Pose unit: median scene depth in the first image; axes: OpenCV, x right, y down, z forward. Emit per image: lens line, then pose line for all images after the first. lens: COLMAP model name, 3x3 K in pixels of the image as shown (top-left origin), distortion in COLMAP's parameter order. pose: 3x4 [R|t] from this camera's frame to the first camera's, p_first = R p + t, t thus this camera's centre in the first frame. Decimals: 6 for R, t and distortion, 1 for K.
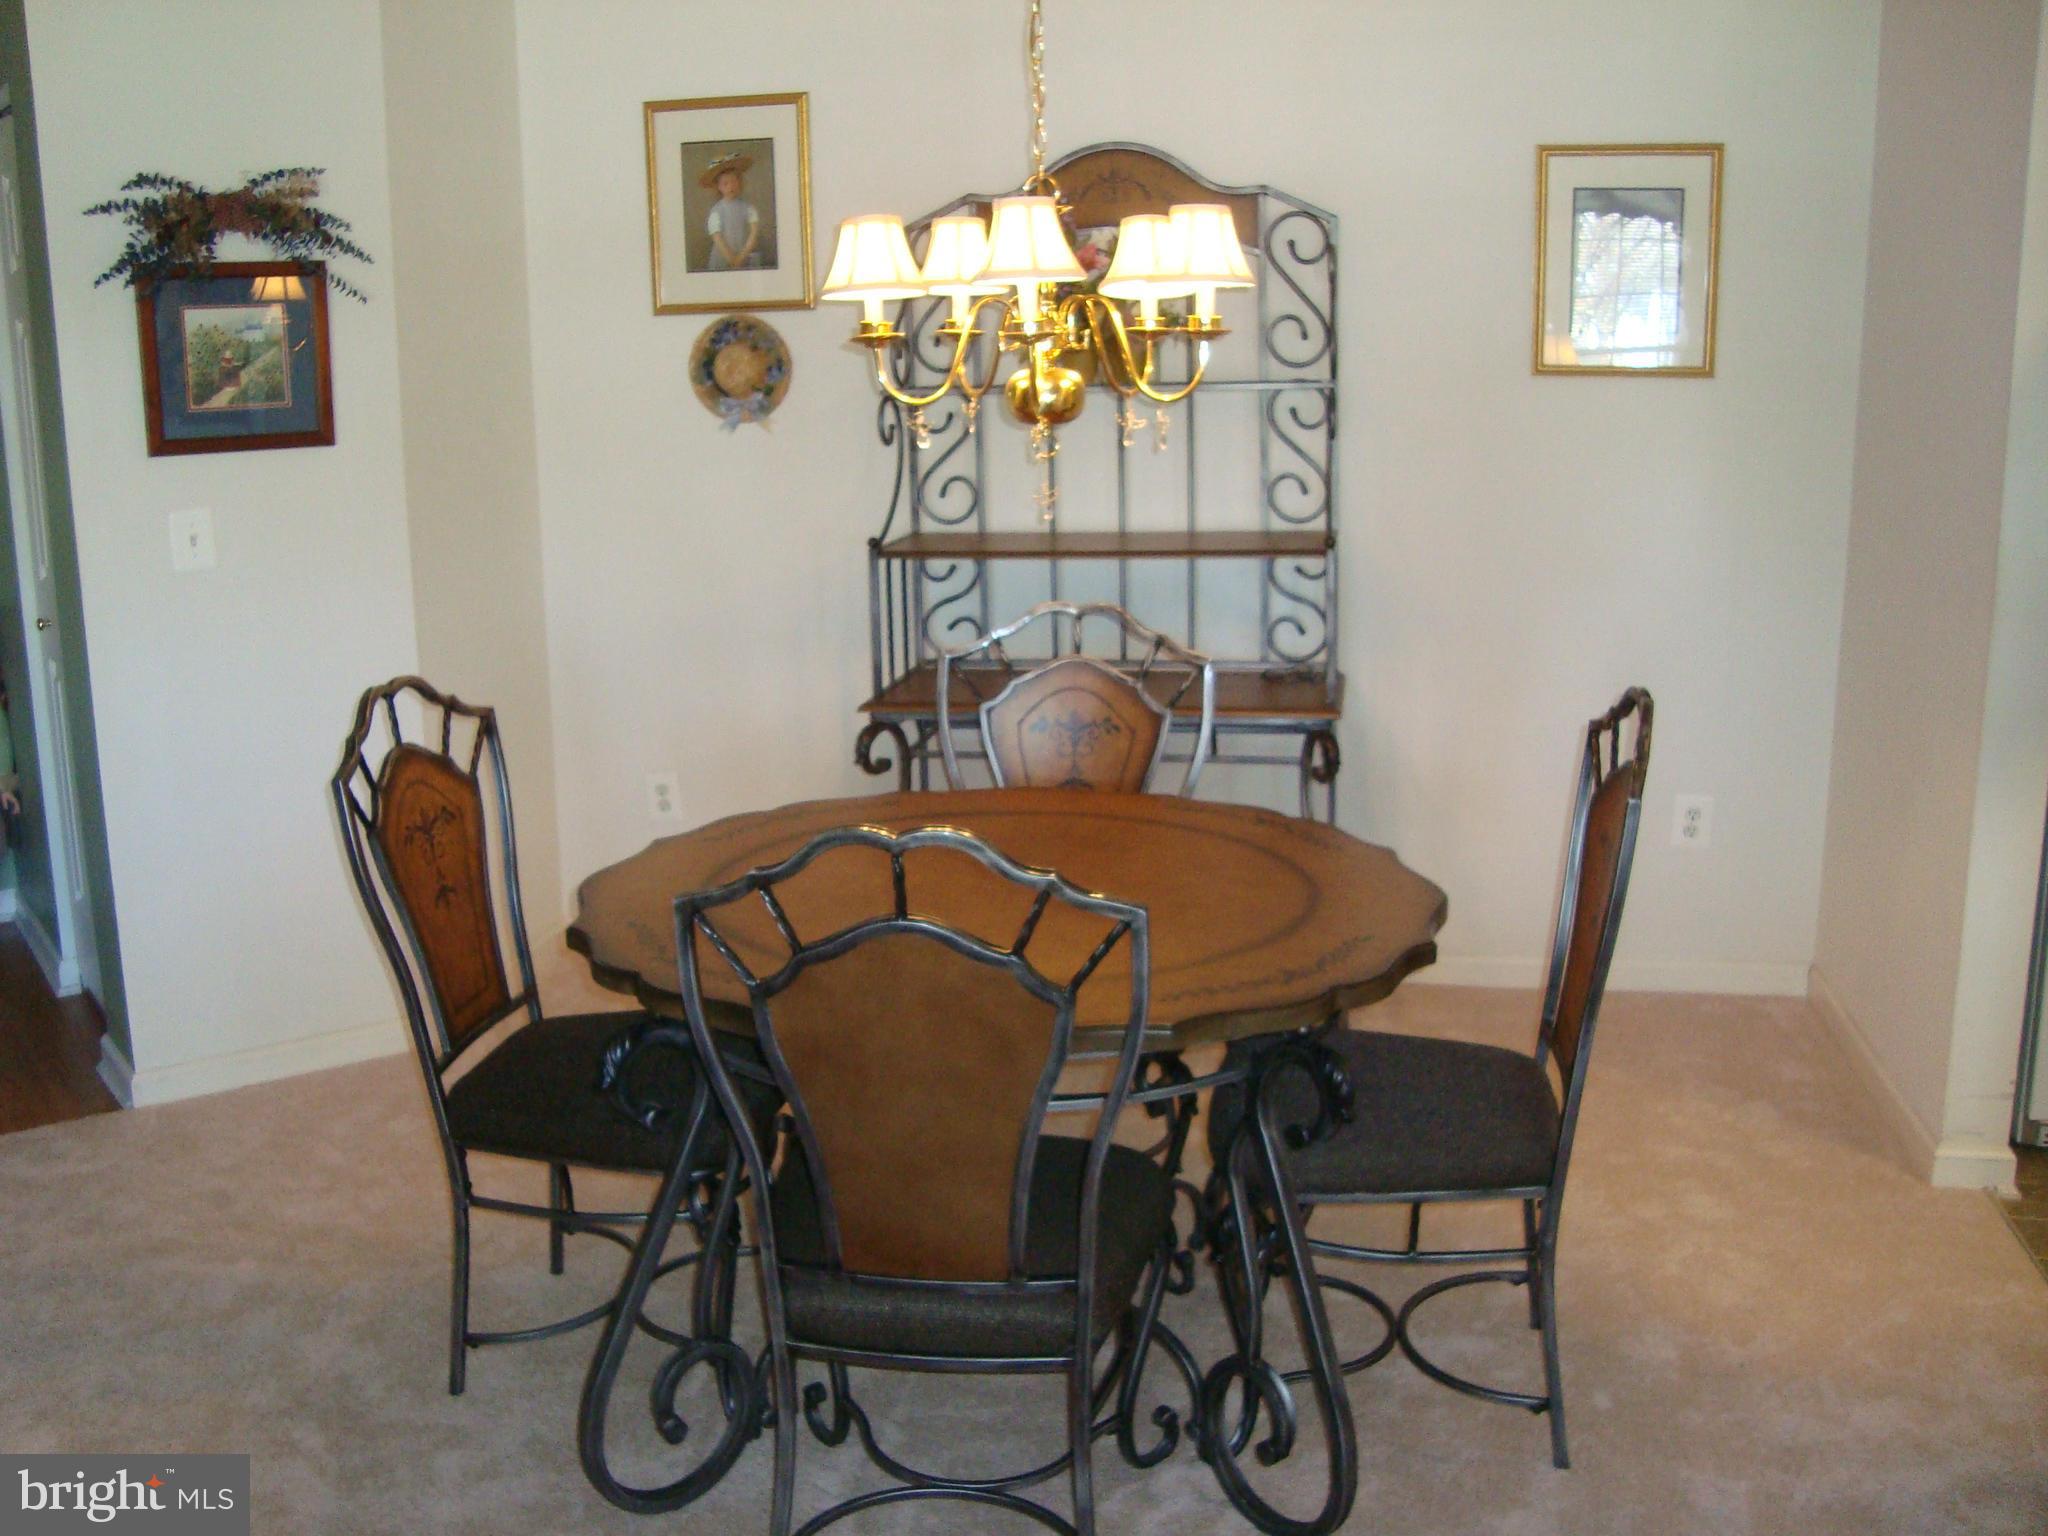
lens RADIAL K [[1986.4, 0, 1018.9], [0, 1986.4, 766.1], [0, 0, 1]] dist [-0.147700, 0.000000]
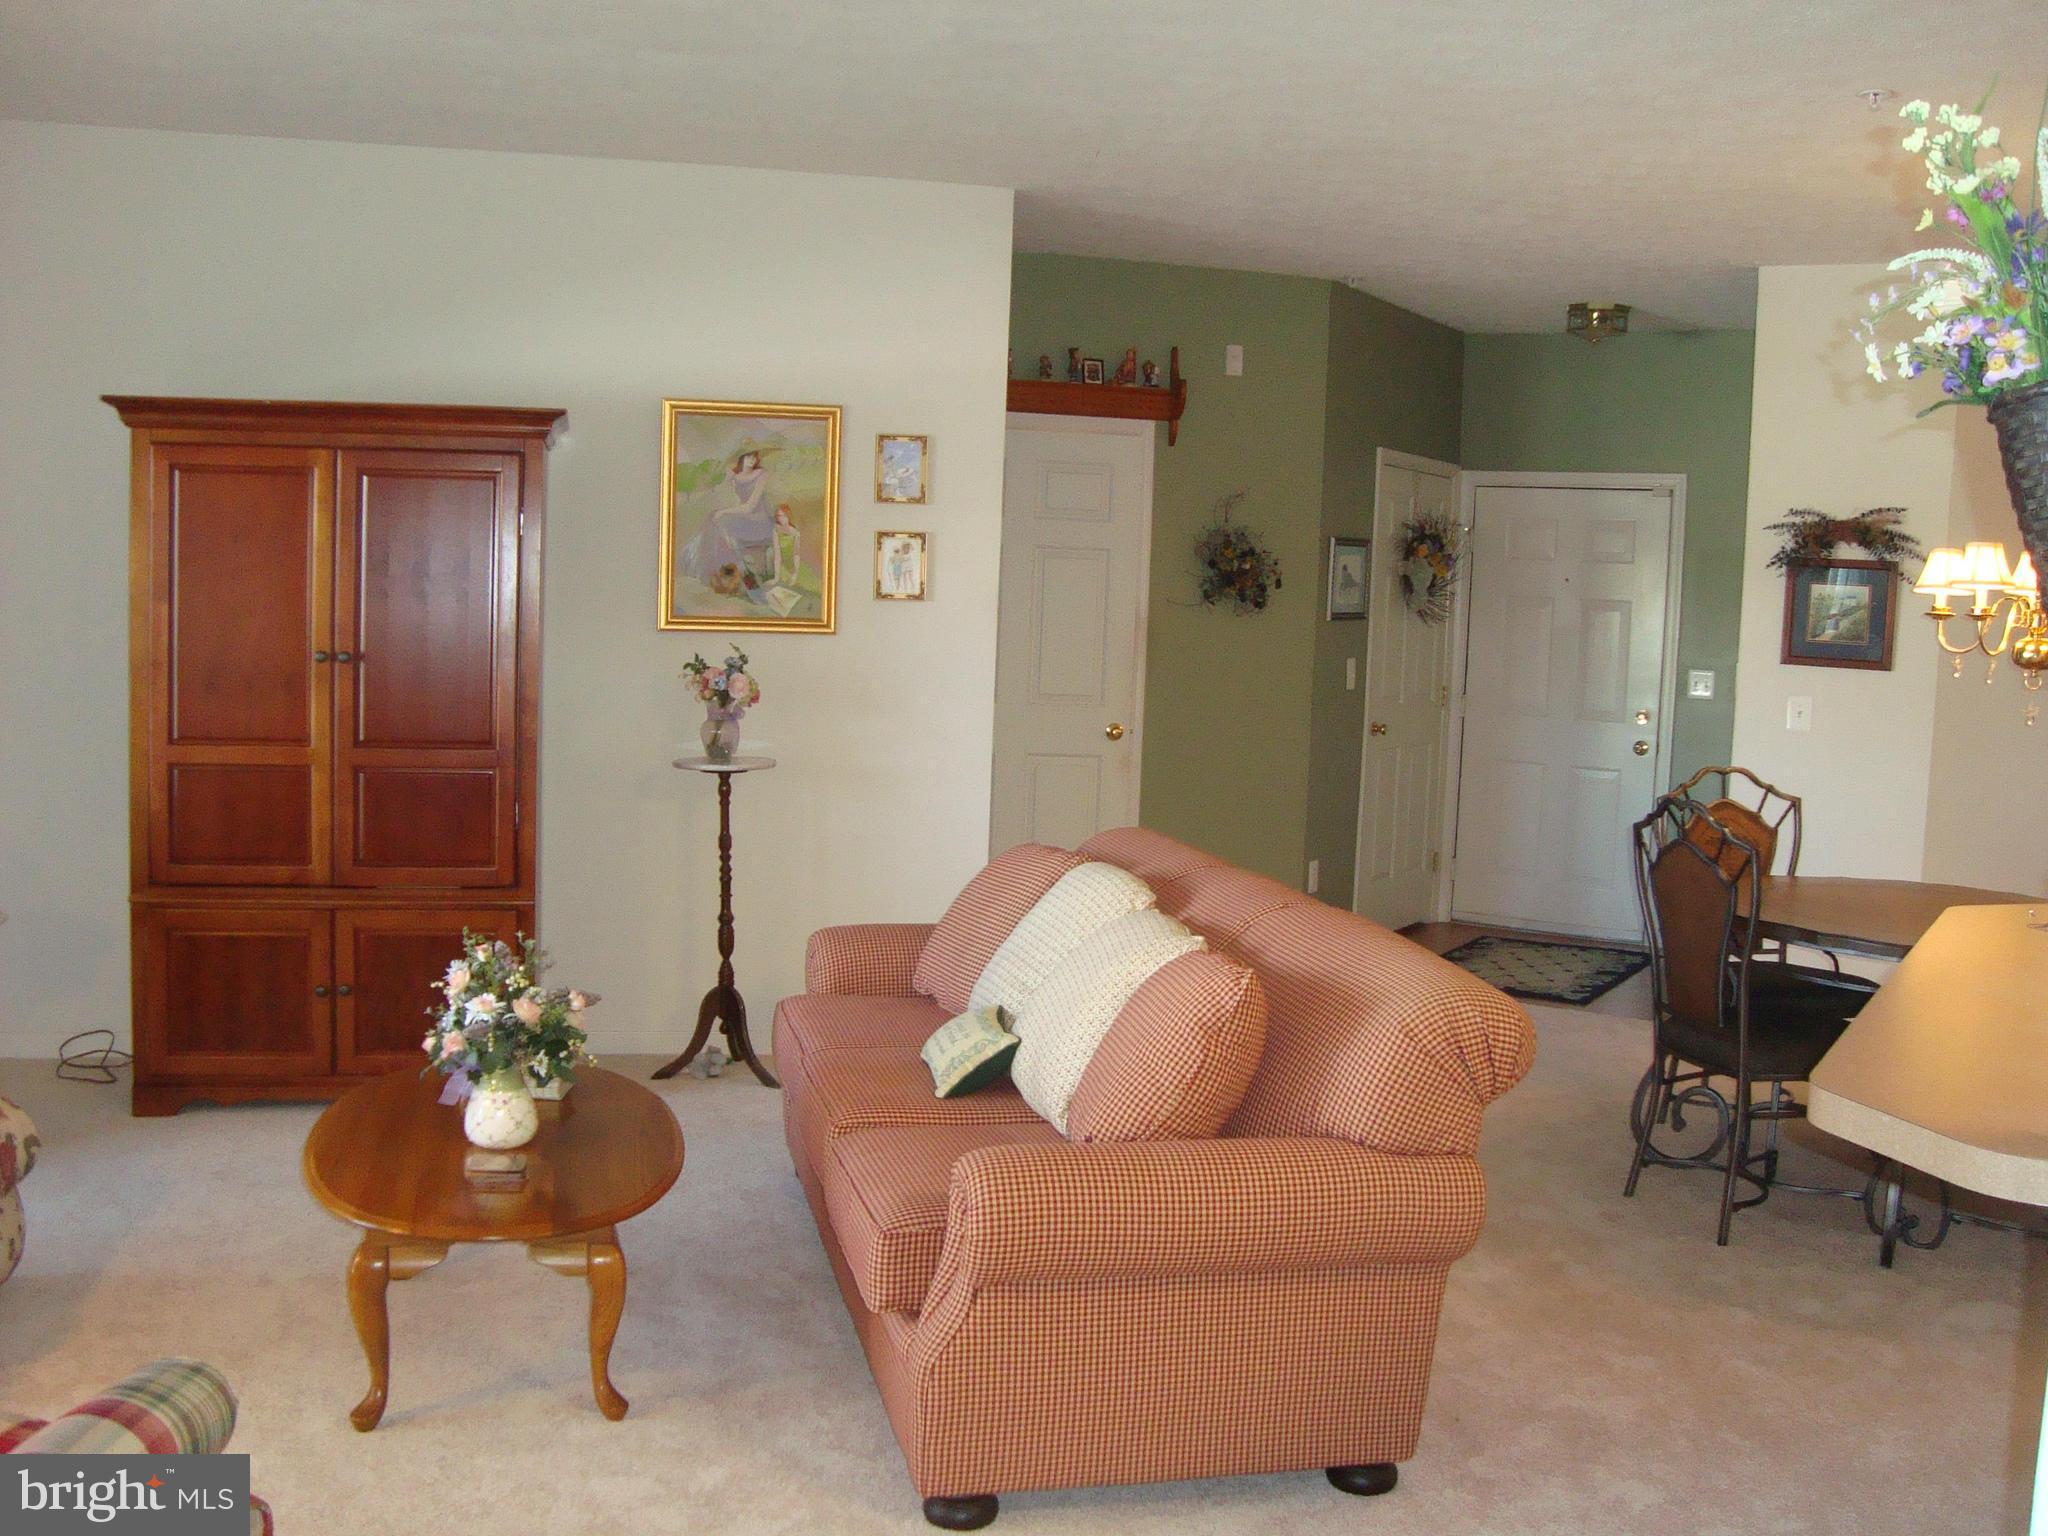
lens RADIAL K [[1986.4, 0, 1012.0], [0, 1986.4, 770.3], [0, 0, 1]] dist [-0.147700, 0.000000]
pose [[0.406856, 0.117674, -0.905882, 0.896639], [-0.244751, 0.969454, 0.016008, 0.081036], [0.880094, 0.215202, 0.423229, -0.370402]]
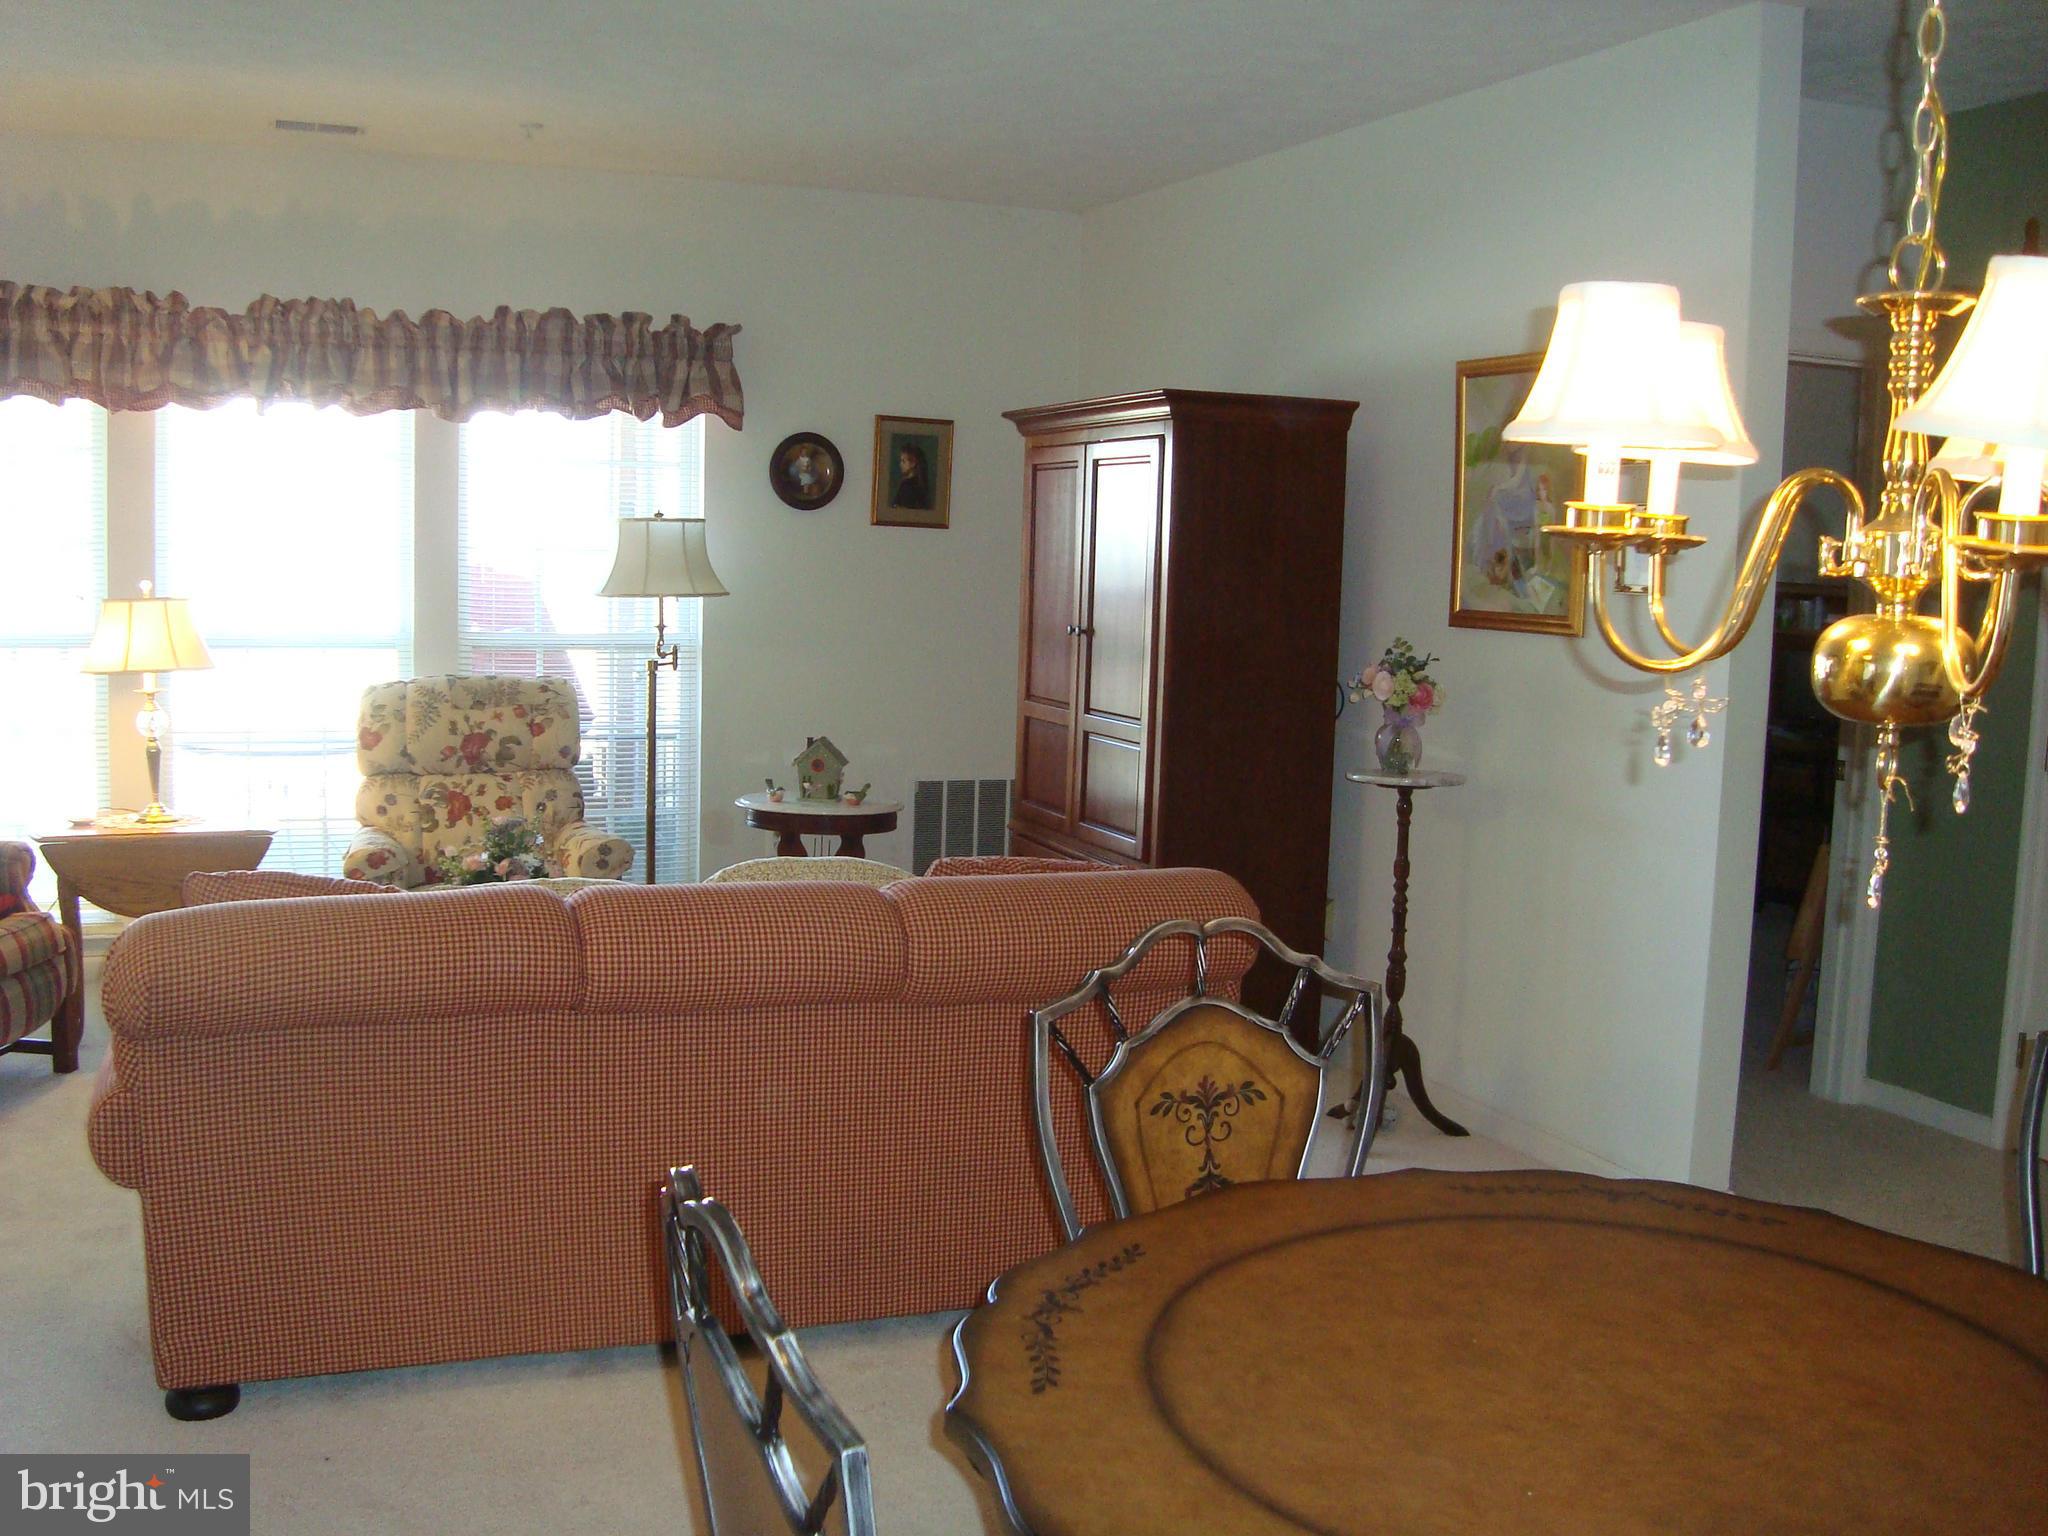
lens RADIAL K [[1986.4, 0, 970.1], [0, 1986.4, 730.4], [0, 0, 1]] dist [-0.147700, 0.000000]
pose [[-0.844475, 0.045800, -0.533633, 0.366948], [-0.131376, 0.948186, 0.289282, -0.217484], [0.519232, 0.314398, -0.794703, 0.965678]]
